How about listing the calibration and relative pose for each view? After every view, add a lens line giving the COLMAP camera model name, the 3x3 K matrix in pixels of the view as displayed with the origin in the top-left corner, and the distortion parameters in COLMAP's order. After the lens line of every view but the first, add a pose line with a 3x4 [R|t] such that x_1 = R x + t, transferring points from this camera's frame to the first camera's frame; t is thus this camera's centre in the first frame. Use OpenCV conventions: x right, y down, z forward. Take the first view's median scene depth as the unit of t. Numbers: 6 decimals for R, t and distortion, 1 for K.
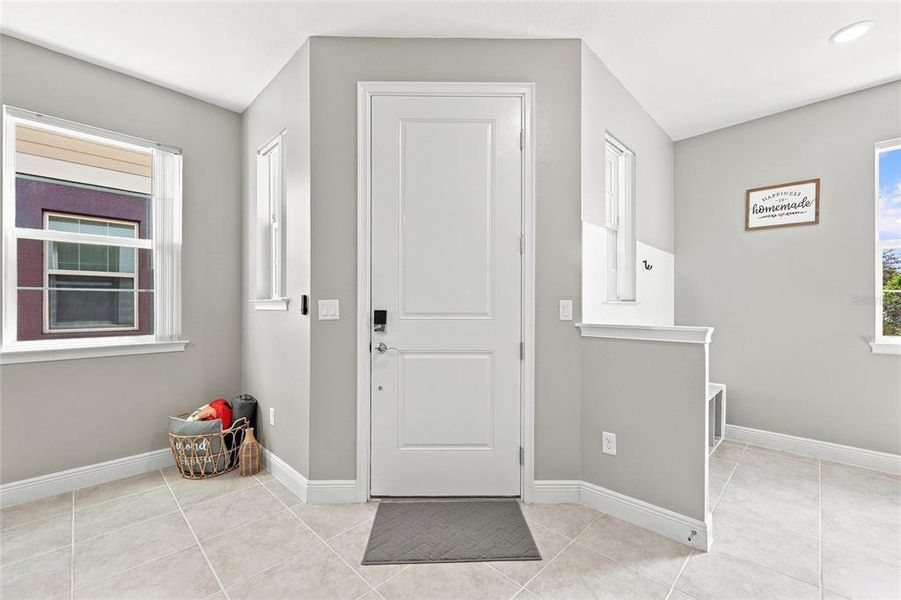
lens RADIAL K [[371.1, 0, 456.4], [0, 371.1, 301.9], [0, 0, 1]] dist [-0.001083, 0.000620]
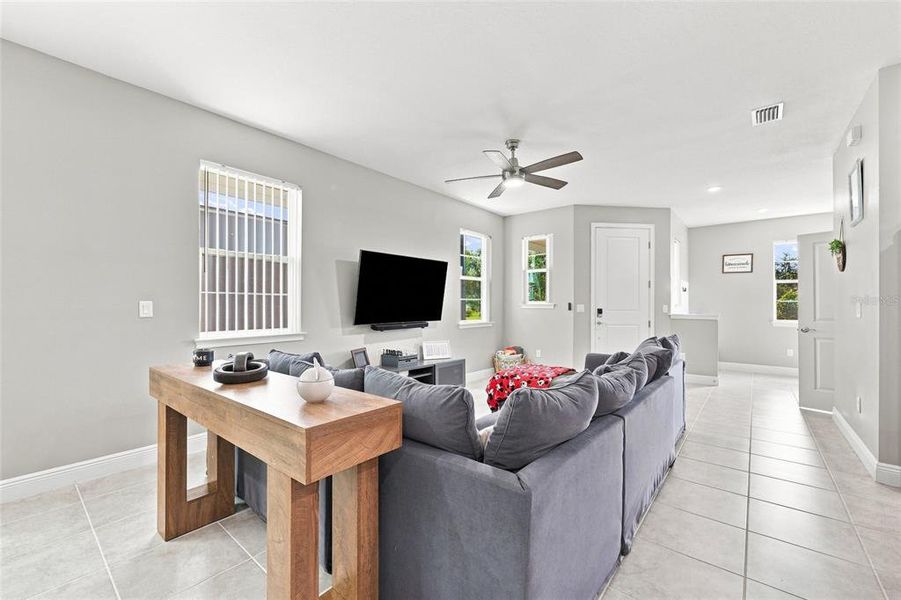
lens RADIAL K [[371.1, 0, 444.3], [0, 371.1, 299.9], [0, 0, 1]] dist [-0.001083, 0.000620]
pose [[0.996682, 0.004657, 0.081261, -1.366312], [-0.004308, 0.999981, -0.004473, -0.021156], [-0.081280, 0.004108, 0.996683, -1.392051]]
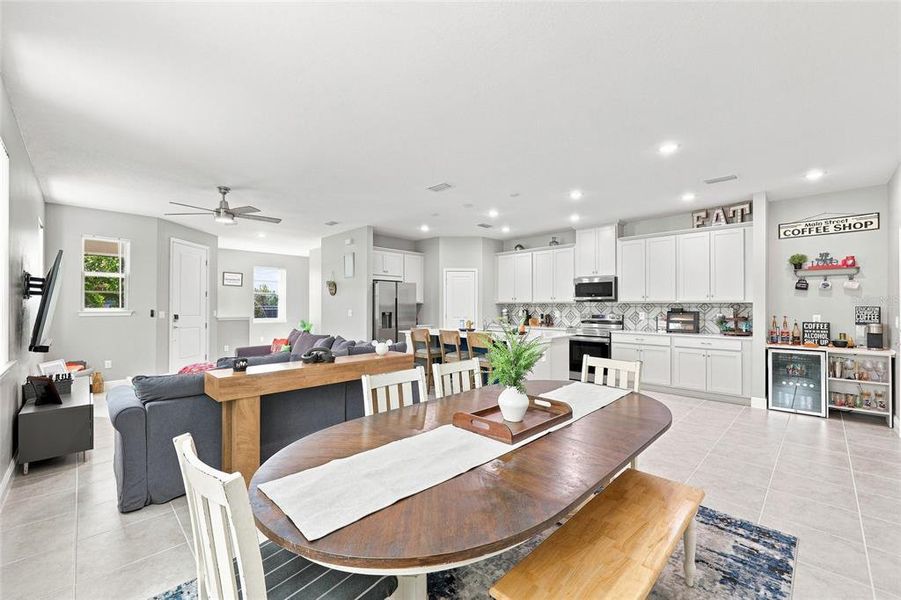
lens RADIAL K [[371.1, 0, 454.7], [0, 371.1, 306.5], [0, 0, 1]] dist [-0.001083, 0.000620]
pose [[-0.001812, -0.004163, 0.999990, -2.884263], [-0.013985, 0.999894, 0.004137, -0.077407], [-0.999901, -0.013977, -0.001870, -1.128865]]
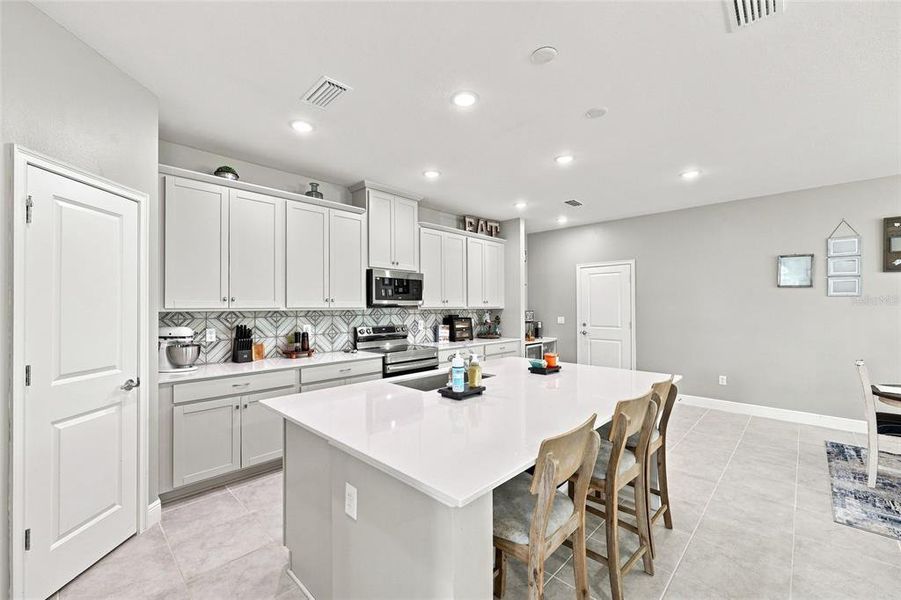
lens RADIAL K [[371.1, 0, 446.8], [0, 371.1, 301.6], [0, 0, 1]] dist [-0.001083, 0.000620]
pose [[-0.999977, 0.002132, -0.006515, -0.423052], [0.002306, 0.999638, -0.026808, -0.095361], [0.006455, -0.026823, -0.999619, -0.369108]]
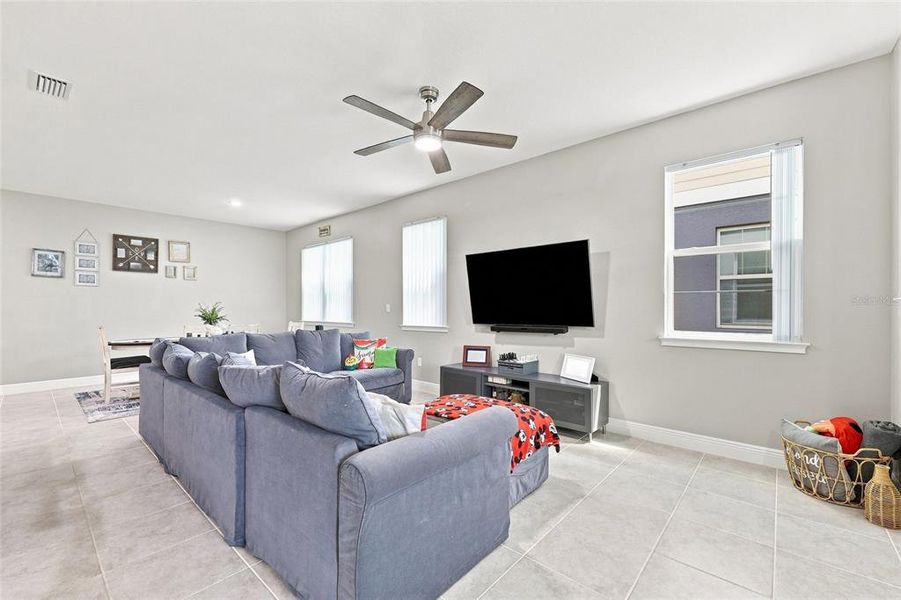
lens RADIAL K [[371.1, 0, 450.4], [0, 371.1, 310.2], [0, 0, 1]] dist [-0.001083, 0.000620]
pose [[0.051721, 0.009528, -0.998616, 0.160945], [0.014663, 0.999839, 0.010299, -0.000912], [0.998554, -0.015175, 0.051573, 0.072916]]
